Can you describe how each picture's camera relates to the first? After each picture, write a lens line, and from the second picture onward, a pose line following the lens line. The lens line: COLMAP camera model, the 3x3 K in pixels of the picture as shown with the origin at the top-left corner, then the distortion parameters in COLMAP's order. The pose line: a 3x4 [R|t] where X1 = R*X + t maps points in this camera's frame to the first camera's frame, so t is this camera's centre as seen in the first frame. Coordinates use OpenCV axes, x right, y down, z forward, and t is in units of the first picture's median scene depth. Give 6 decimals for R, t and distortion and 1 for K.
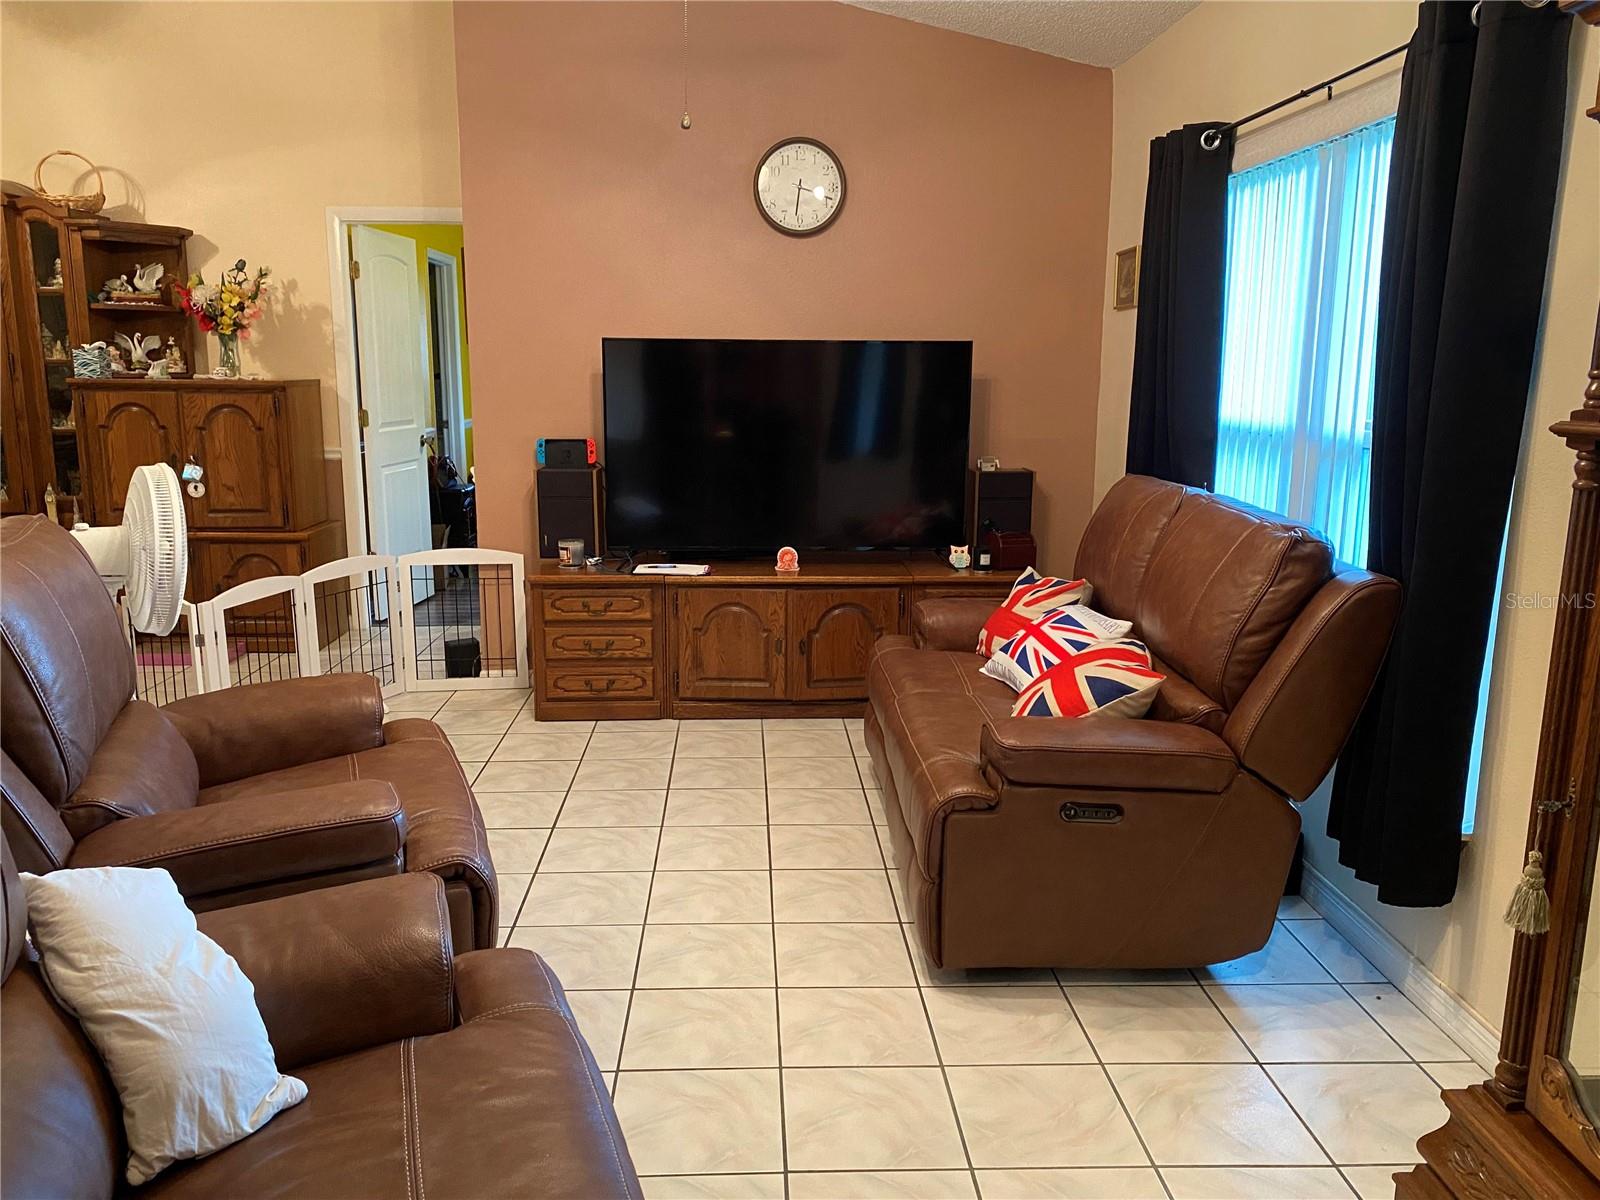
lens RADIAL K [[1220.2, 0, 797.4], [0, 1220.2, 594.5], [0, 0, 1]] dist [0.040601, -0.040067]
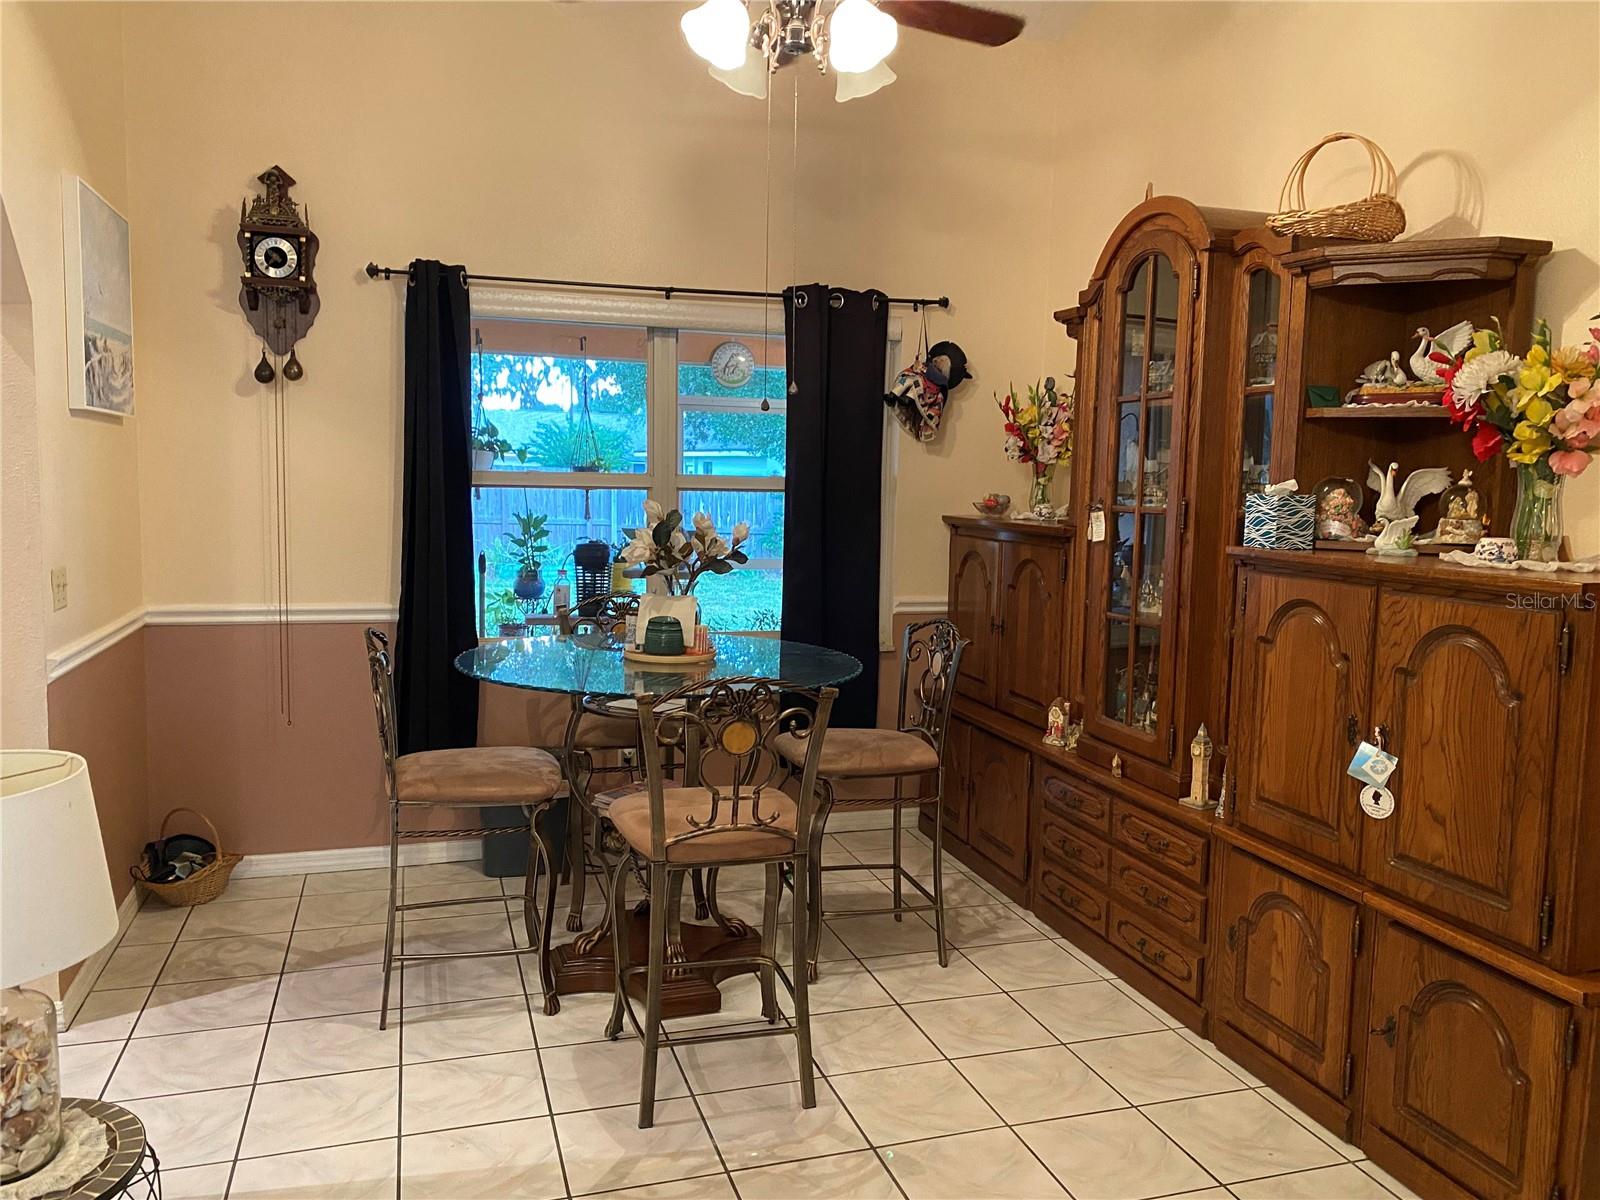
lens RADIAL K [[1220.2, 0, 802.5], [0, 1220.2, 594.4], [0, 0, 1]] dist [0.040601, -0.040067]
pose [[0.267219, 0.094068, -0.959033, -0.118523], [-0.198898, 0.979178, 0.040624, -0.135530], [0.942886, 0.179894, 0.280365, 0.656872]]
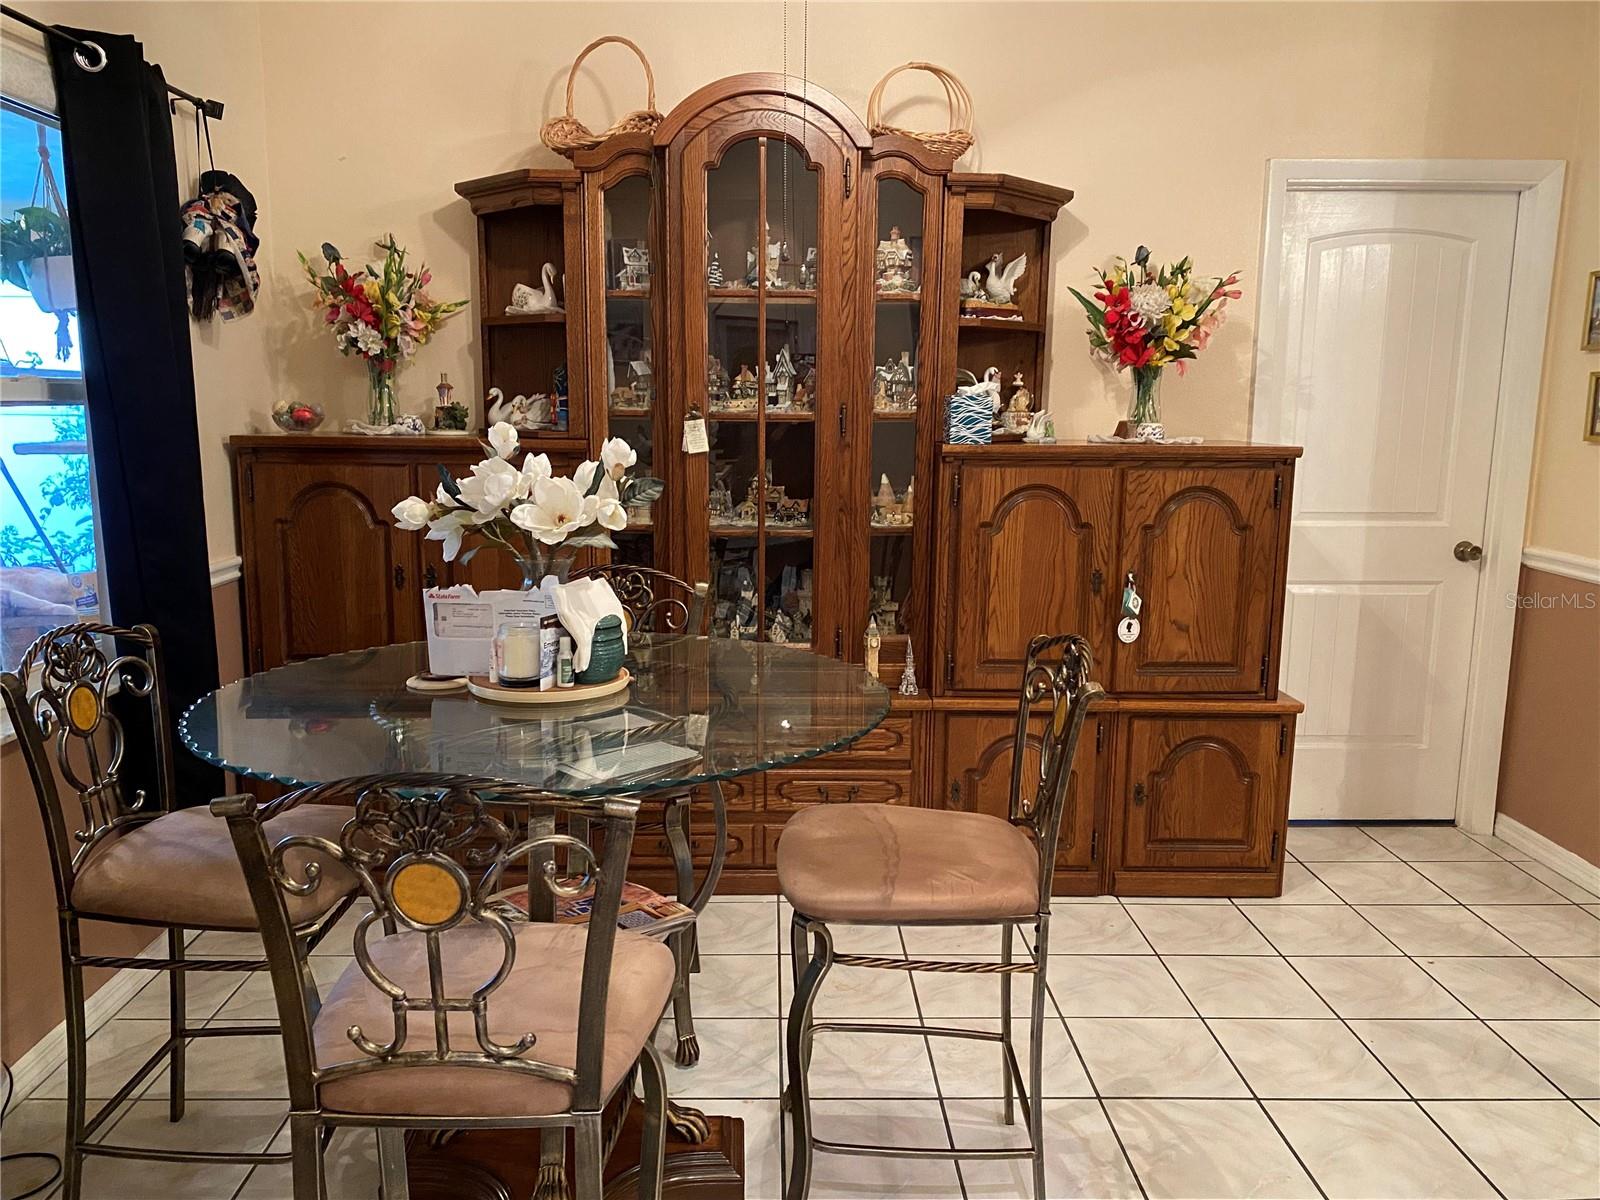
lens RADIAL K [[1220.2, 0, 794.1], [0, 1220.2, 608.5], [0, 0, 1]] dist [0.040601, -0.040067]
pose [[0.999876, 0.003327, -0.015374, -0.637849], [-0.003590, 0.999847, -0.017091, -0.084607], [0.015315, 0.017144, 0.999736, 0.406394]]
